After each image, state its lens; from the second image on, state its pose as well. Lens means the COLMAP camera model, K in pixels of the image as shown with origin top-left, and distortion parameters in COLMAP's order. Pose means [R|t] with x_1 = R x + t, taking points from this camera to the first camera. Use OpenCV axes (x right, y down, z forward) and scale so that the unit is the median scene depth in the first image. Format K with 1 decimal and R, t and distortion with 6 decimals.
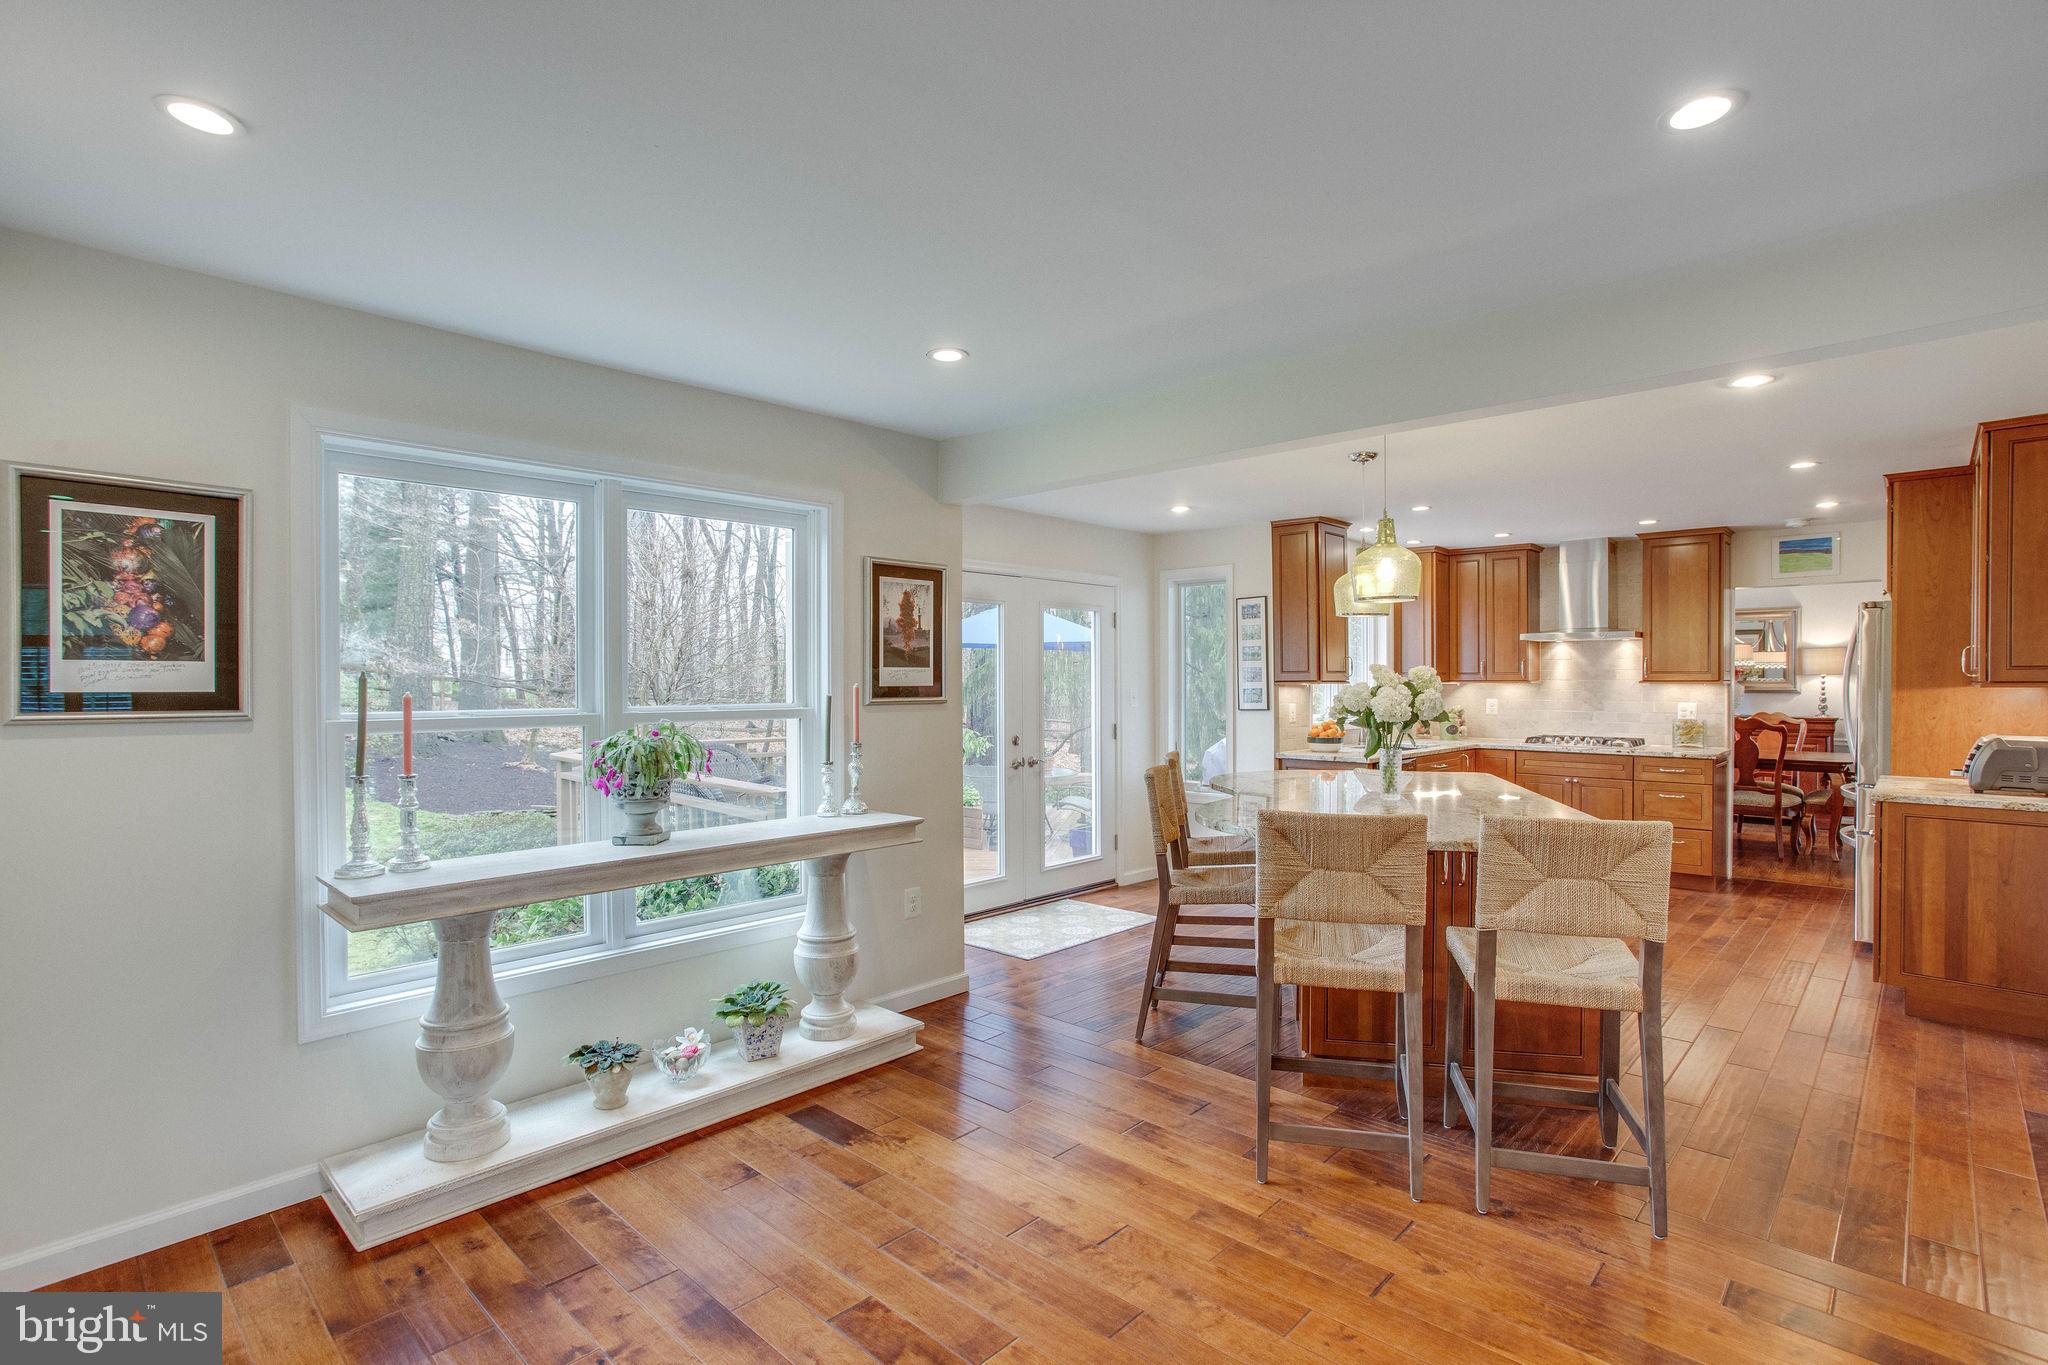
lens RADIAL K [[988.9, 0, 1025.6], [0, 988.9, 689.4], [0, 0, 1]] dist [-0.051825, 0.031329]
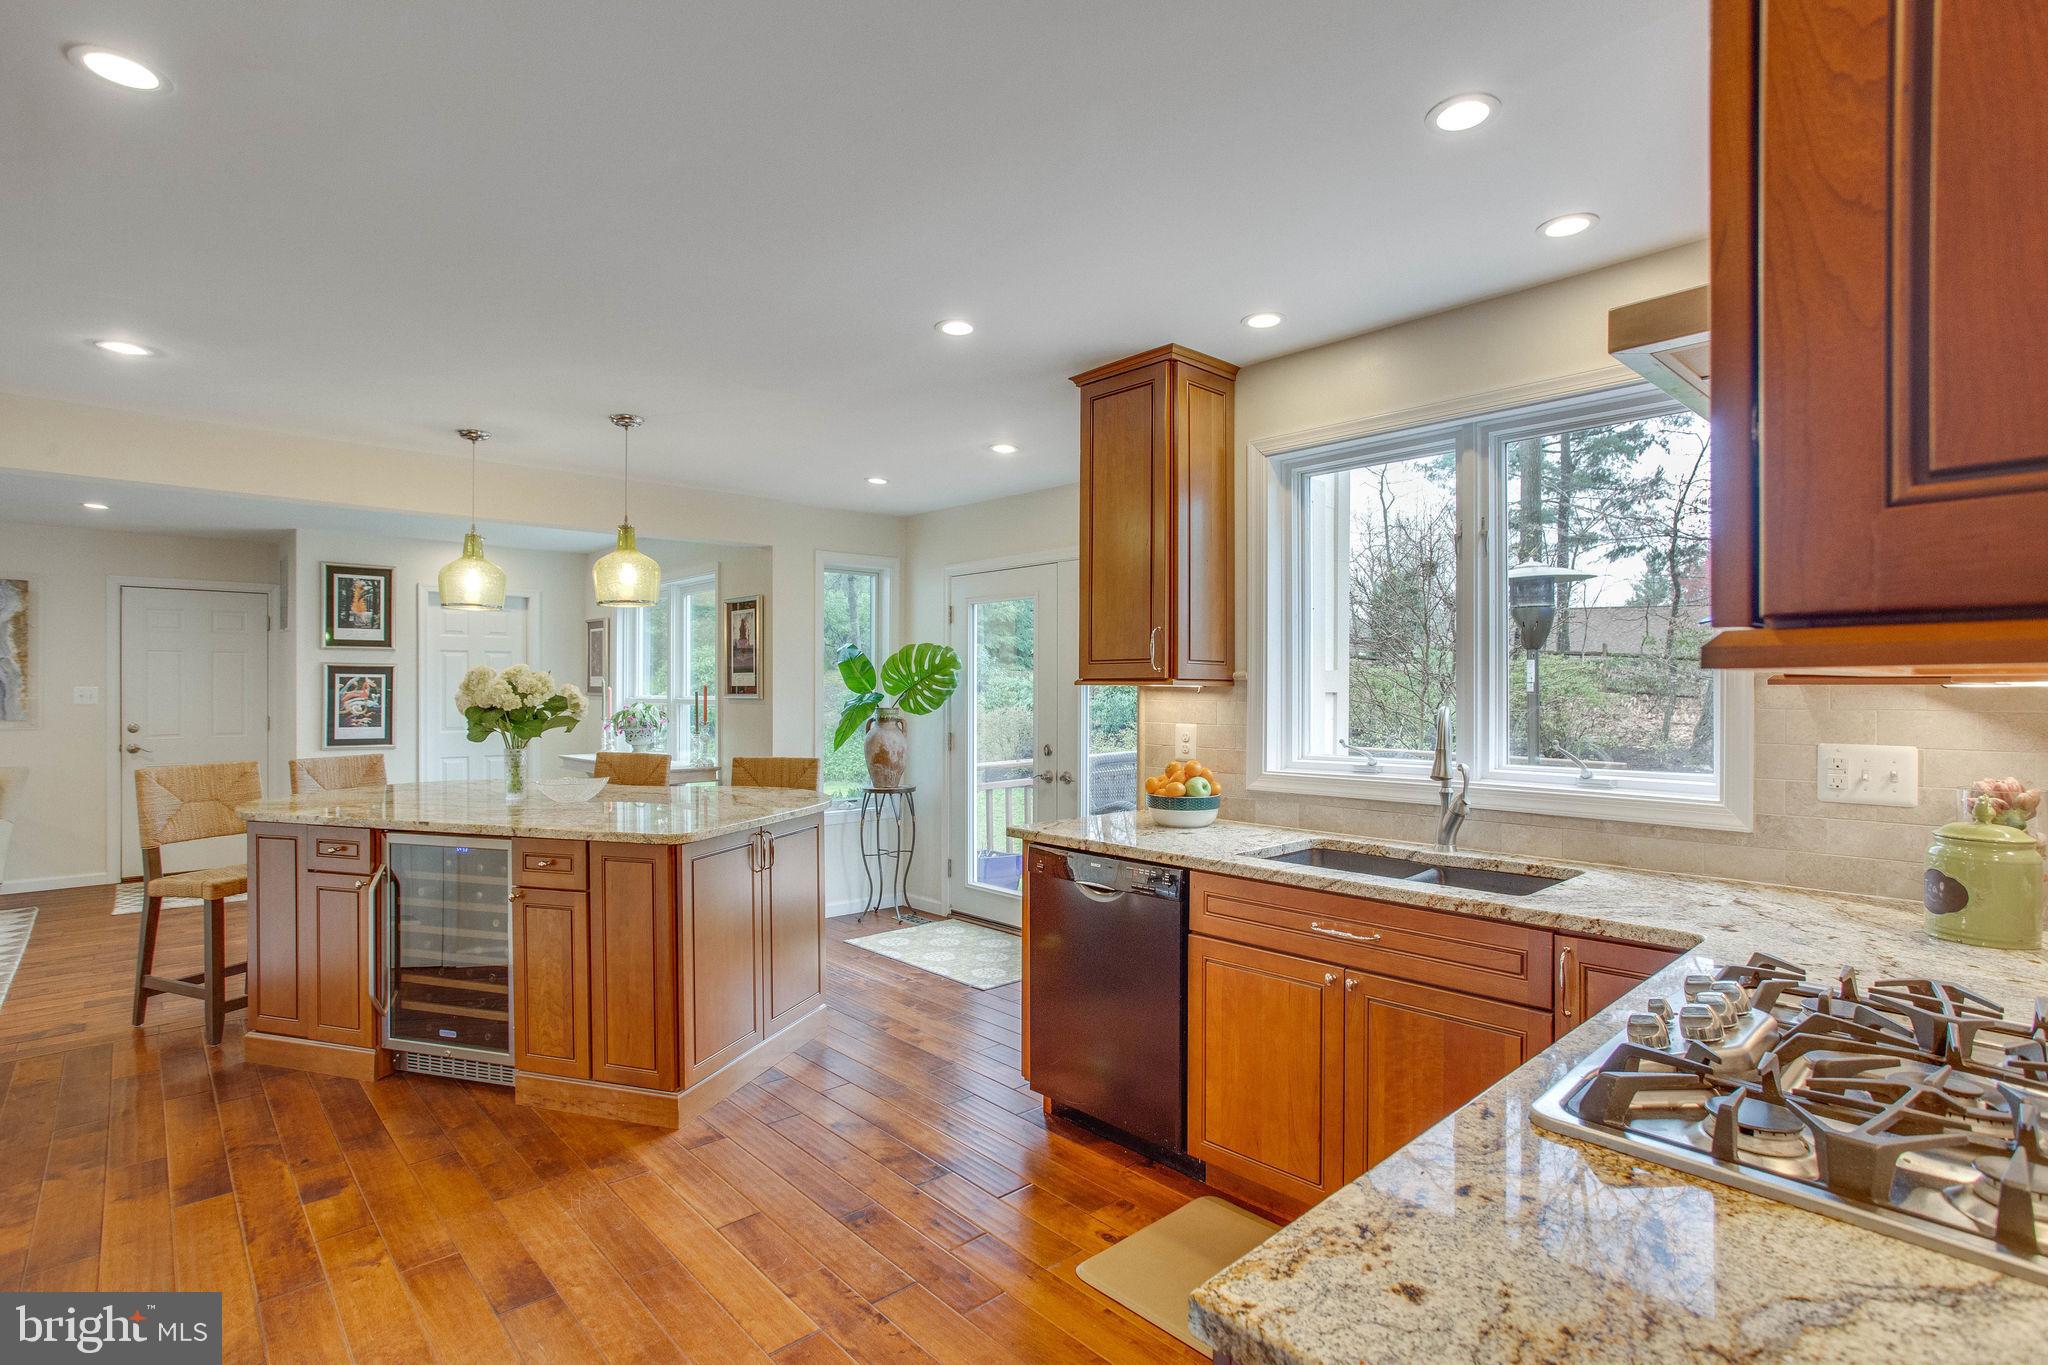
lens RADIAL K [[1000.2, 0, 1023.0], [0, 1000.2, 688.5], [0, 0, 1]] dist [-0.054953, 0.037584]
pose [[-0.079249, 0.001548, -0.996854, 1.022787], [-0.010747, 0.999939, 0.002408, -0.005934], [0.996797, 0.010904, -0.079228, 1.221998]]
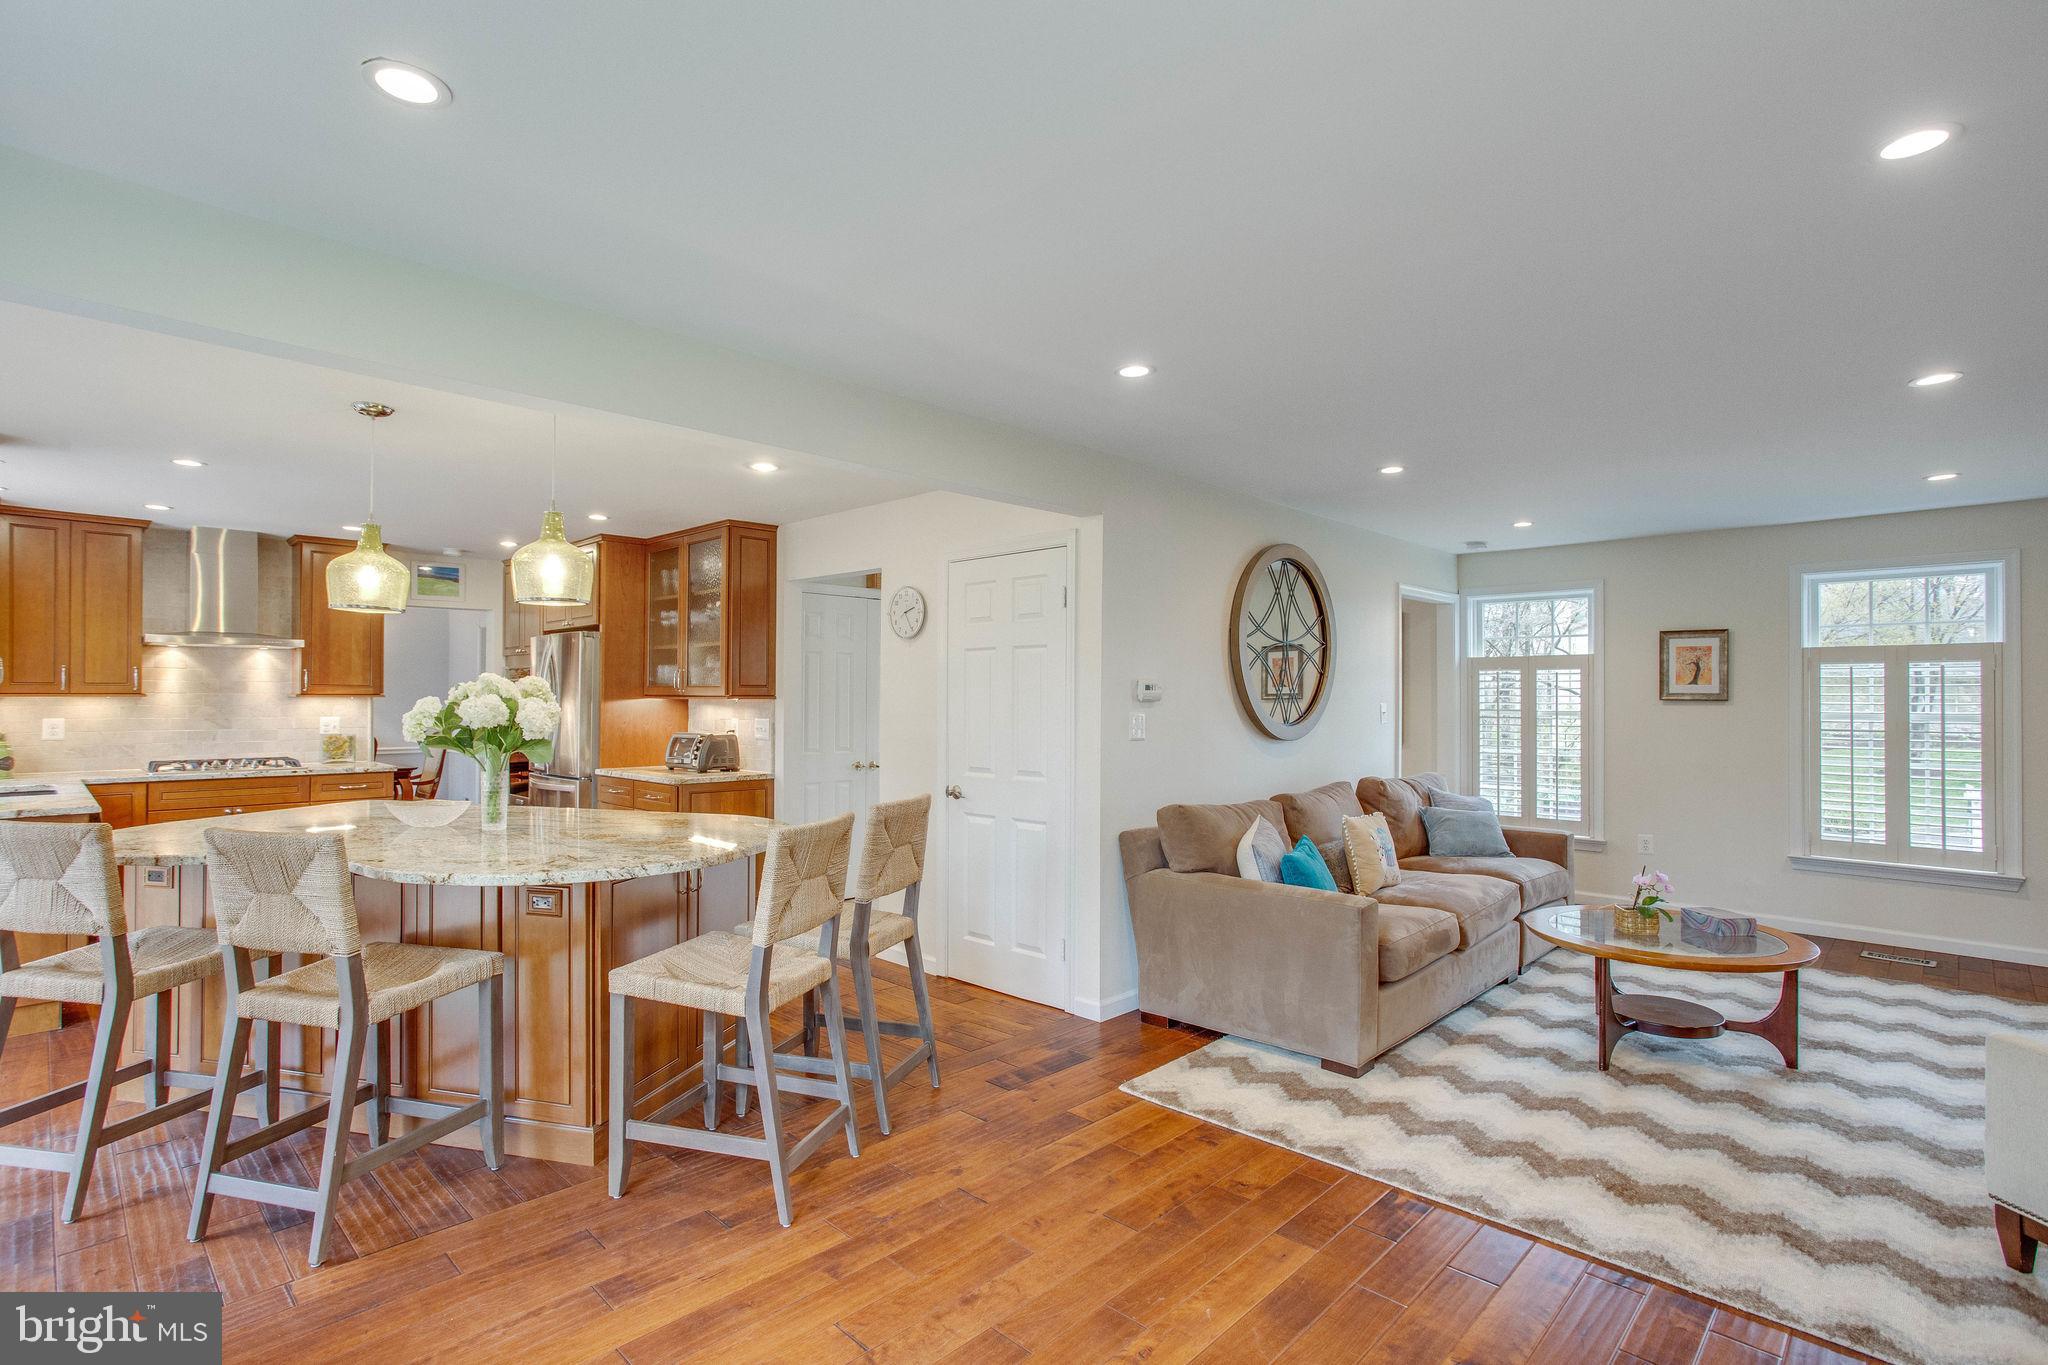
lens RADIAL K [[979.9, 0, 1023.4], [0, 979.9, 688.8], [0, 0, 1]] dist [-0.044103, 0.028710]
pose [[0.018802, 0.009478, 0.999778, -0.366511], [0.007272, 0.999927, -0.009616, -0.000172], [-0.999797, 0.007451, 0.018731, 0.399727]]
